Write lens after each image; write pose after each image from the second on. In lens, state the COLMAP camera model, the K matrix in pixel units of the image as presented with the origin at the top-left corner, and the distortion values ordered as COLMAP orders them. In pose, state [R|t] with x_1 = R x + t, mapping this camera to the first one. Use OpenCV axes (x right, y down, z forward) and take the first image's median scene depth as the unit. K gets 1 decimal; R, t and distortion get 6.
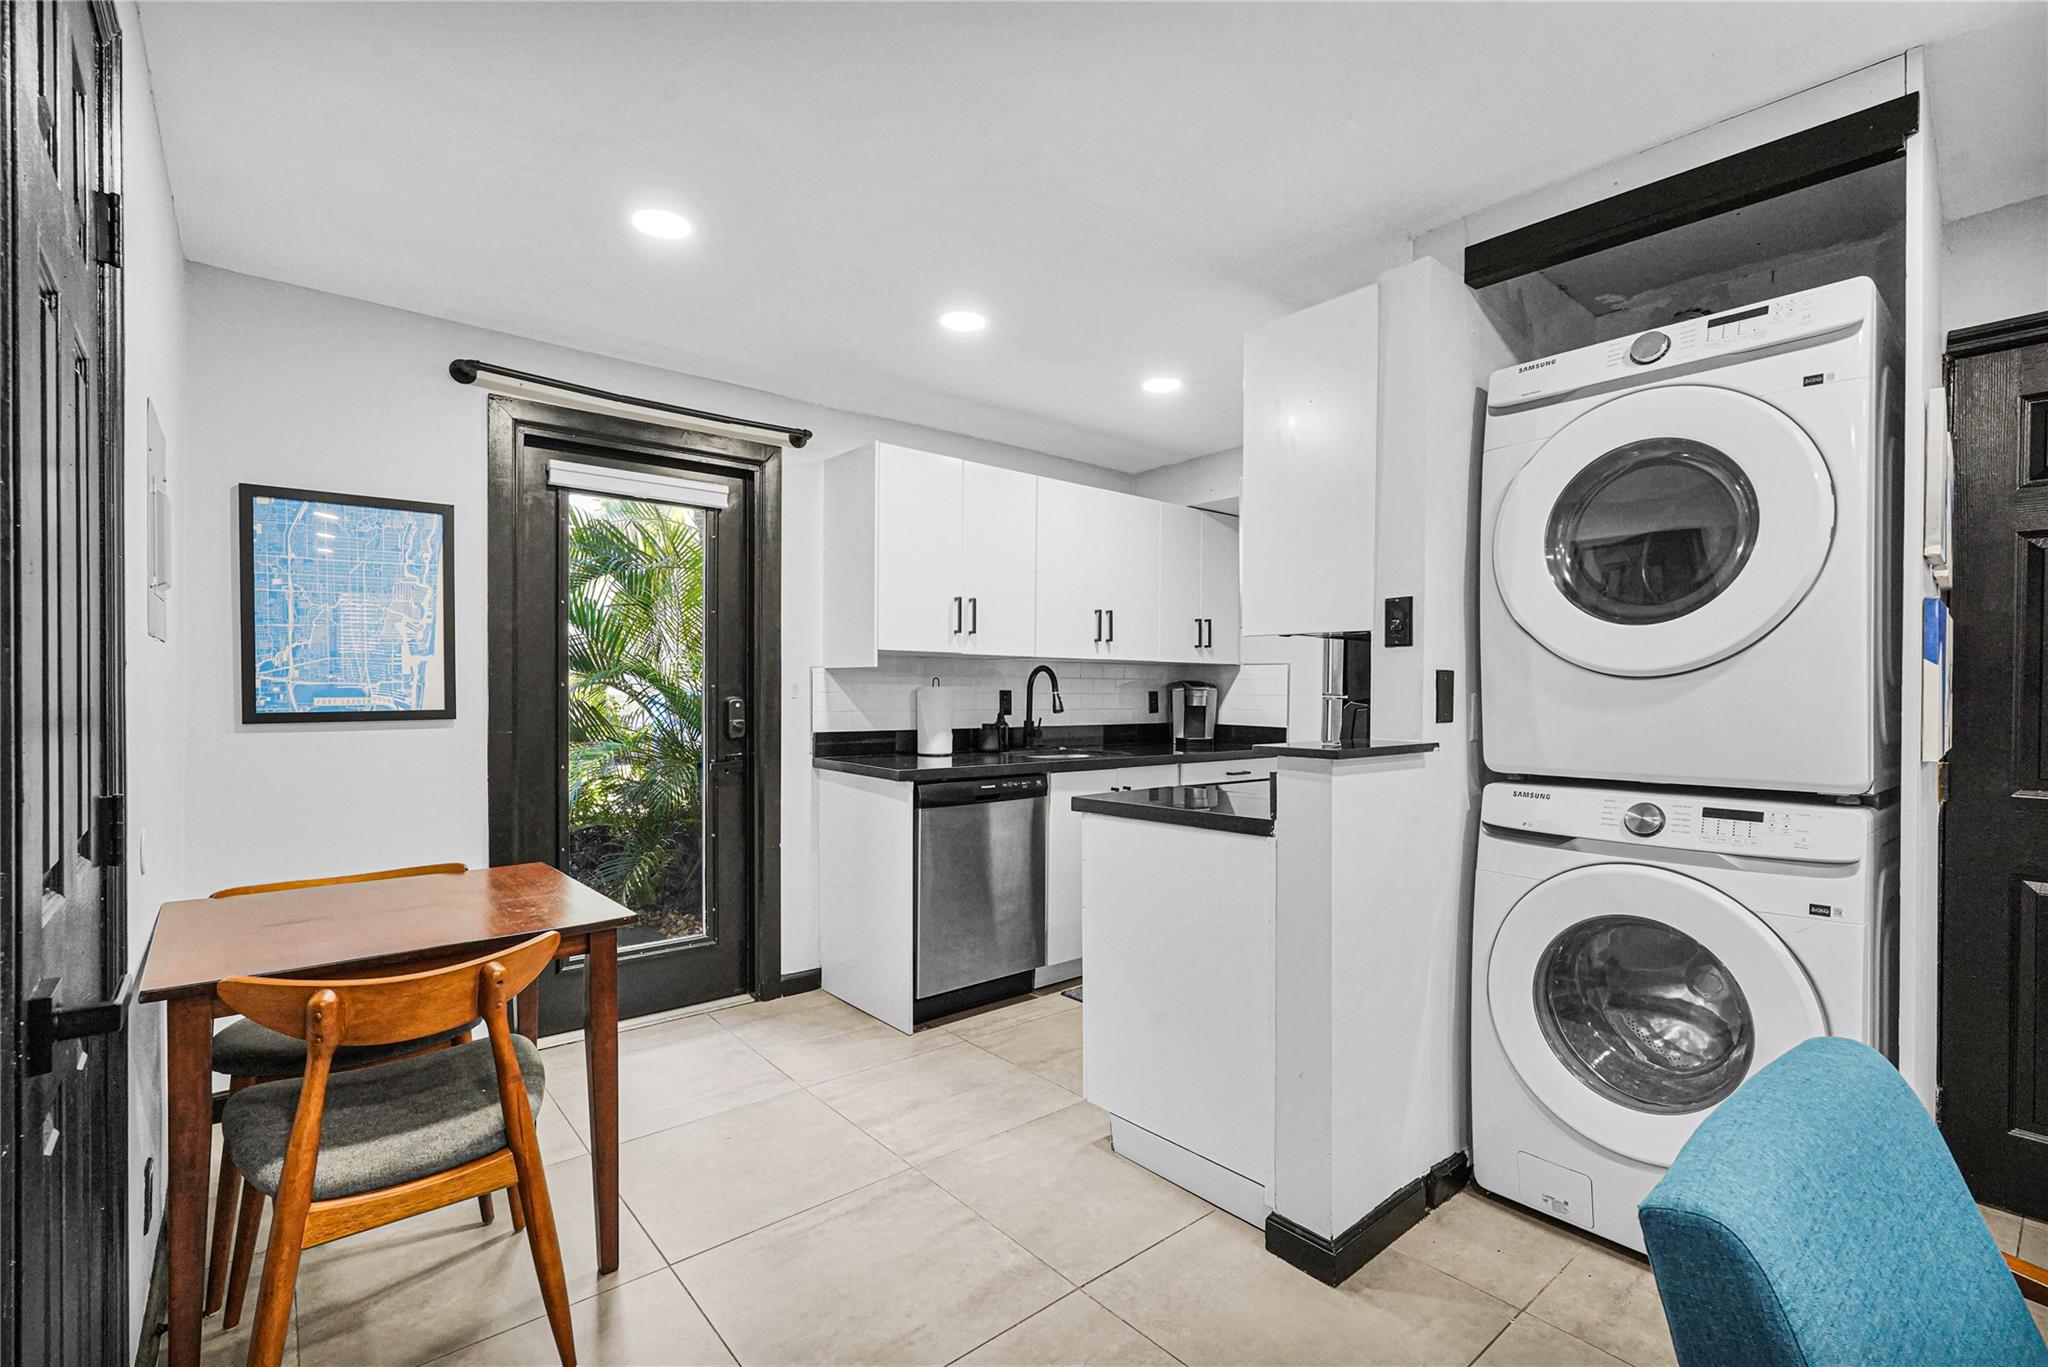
lens RADIAL K [[920.1, 0, 1025.4], [0, 920.1, 694.9], [0, 0, 1]] dist [-0.021304, 0.009404]
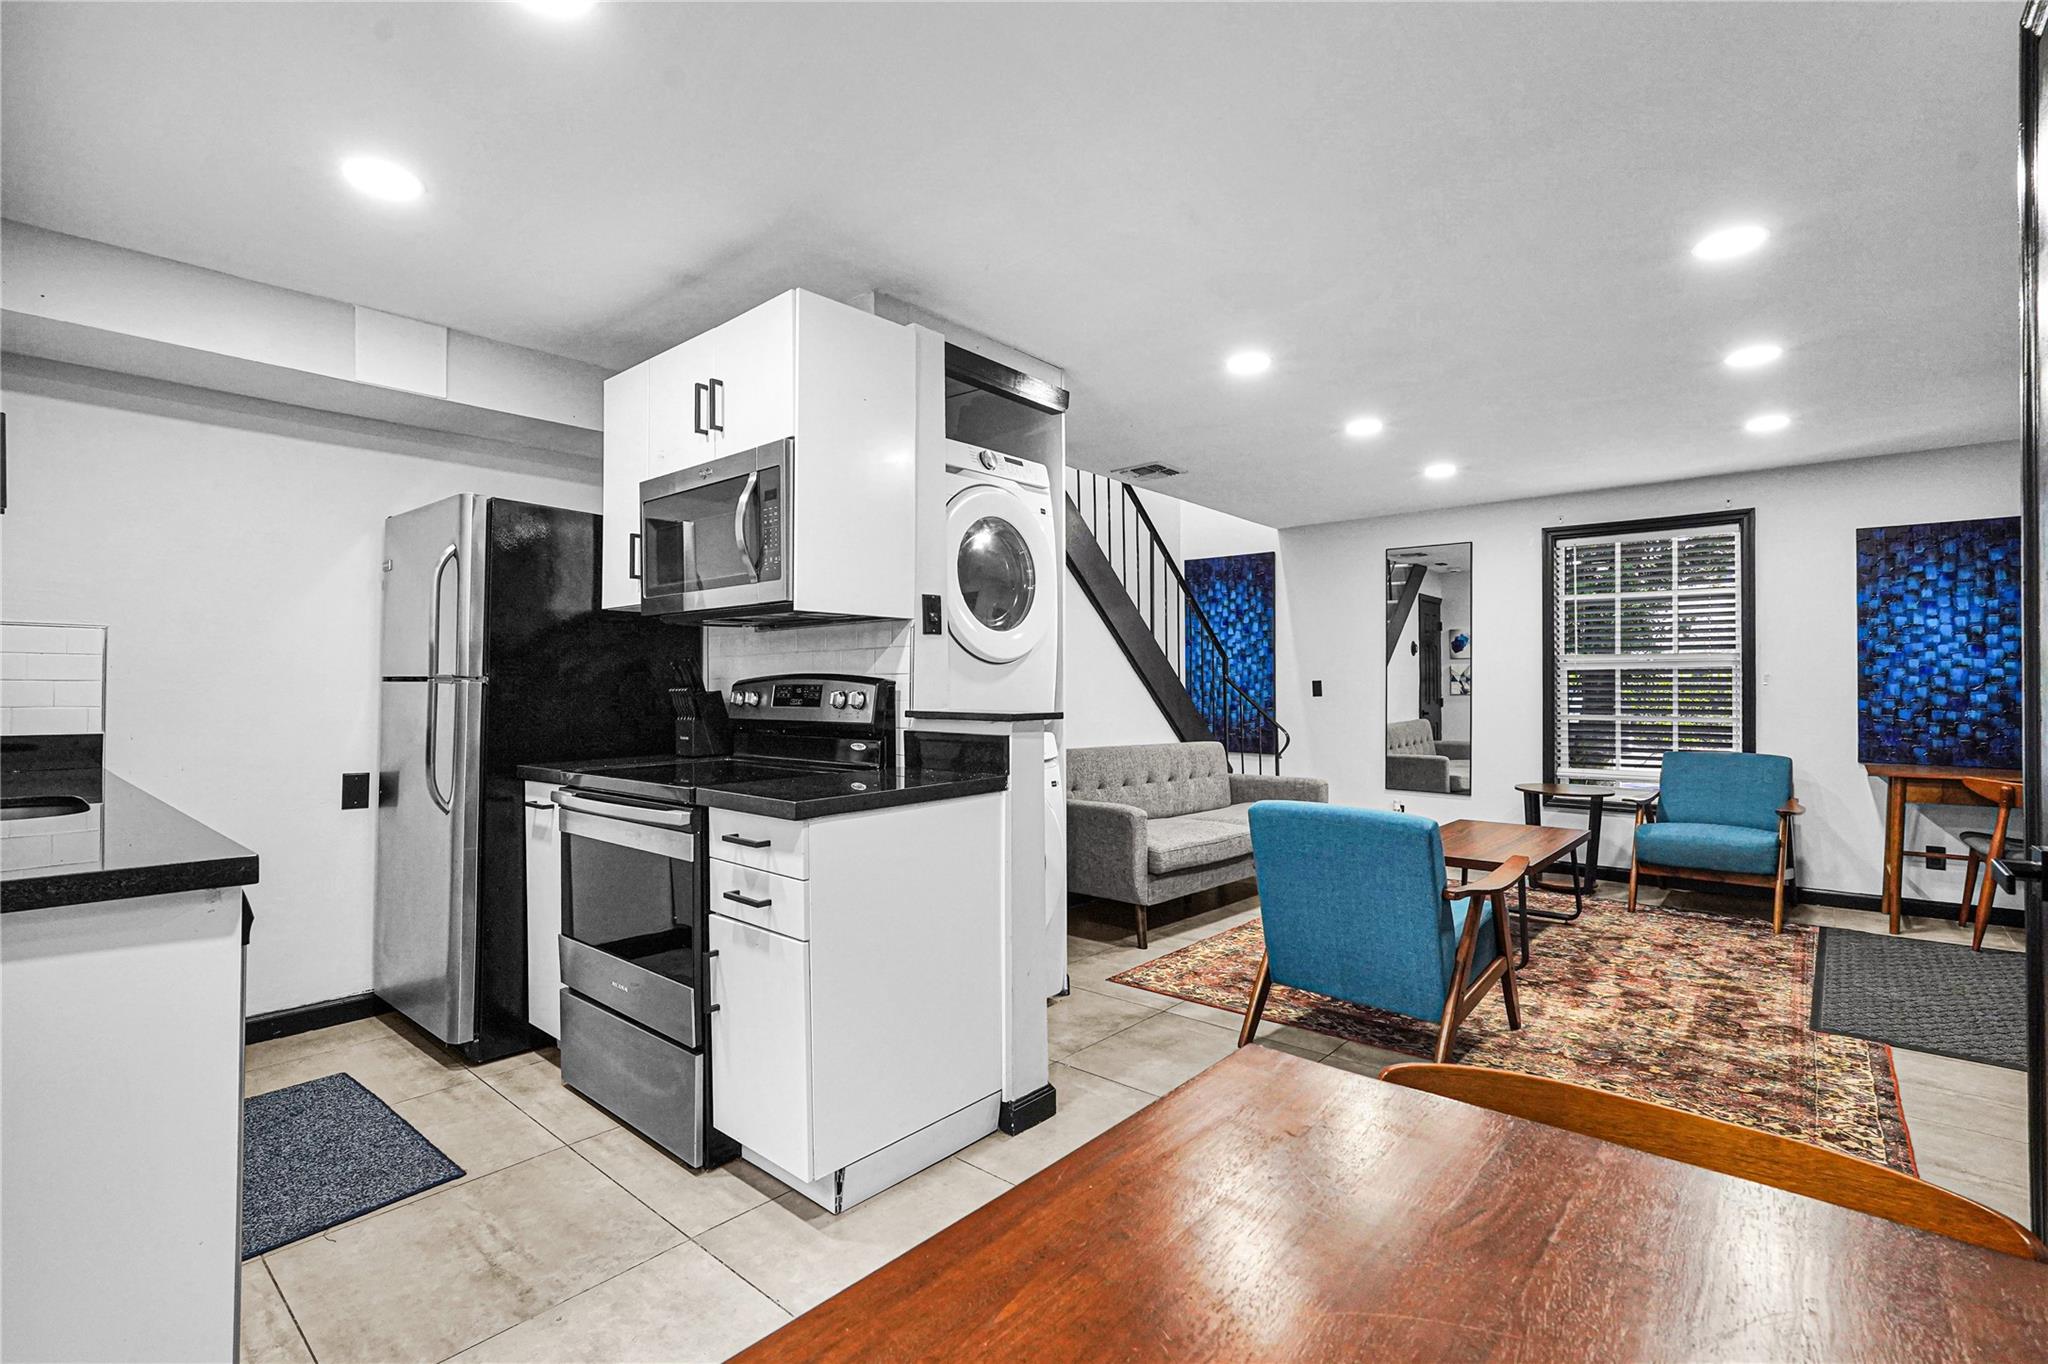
lens RADIAL K [[931.3, 0, 1023.0], [0, 931.3, 679.5], [0, 0, 1]] dist [-0.017472, 0.009144]
pose [[-0.154829, 0.000773, 0.987941, -0.511743], [0.004859, 0.999988, -0.000021, 0.004790], [-0.987929, 0.004797, -0.154831, 0.639627]]
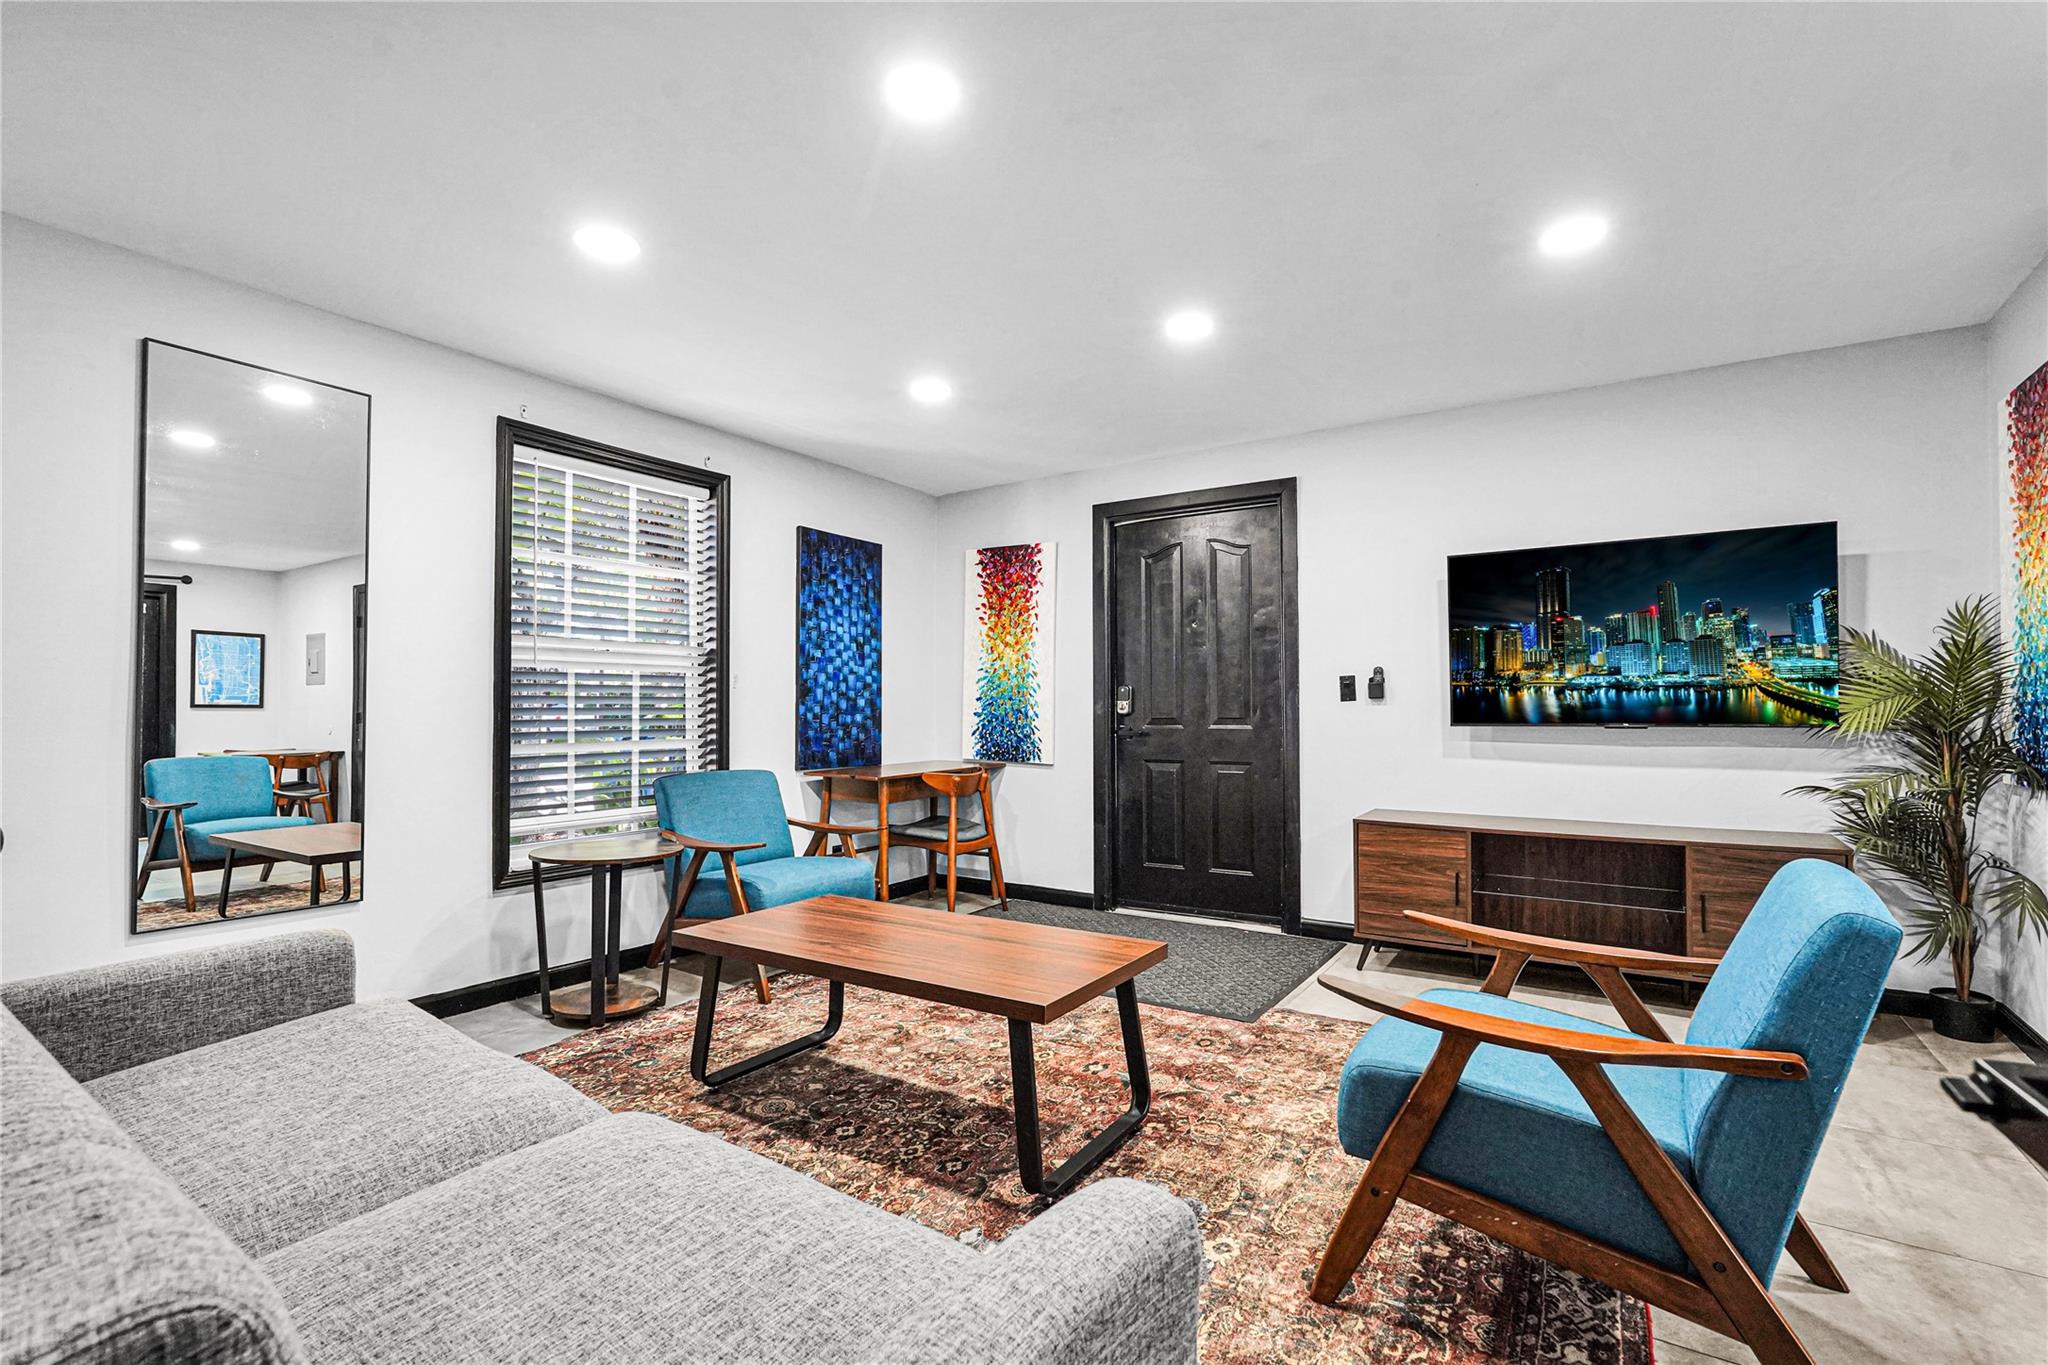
lens RADIAL K [[921.8, 0, 1027.0], [0, 921.8, 693.6], [0, 0, 1]] dist [-0.018750, 0.009597]
pose [[-0.956867, -0.007801, -0.290420, 0.682277], [-0.004109, 0.999903, -0.013323, 0.039717], [0.290496, -0.011555, -0.956806, 0.546240]]
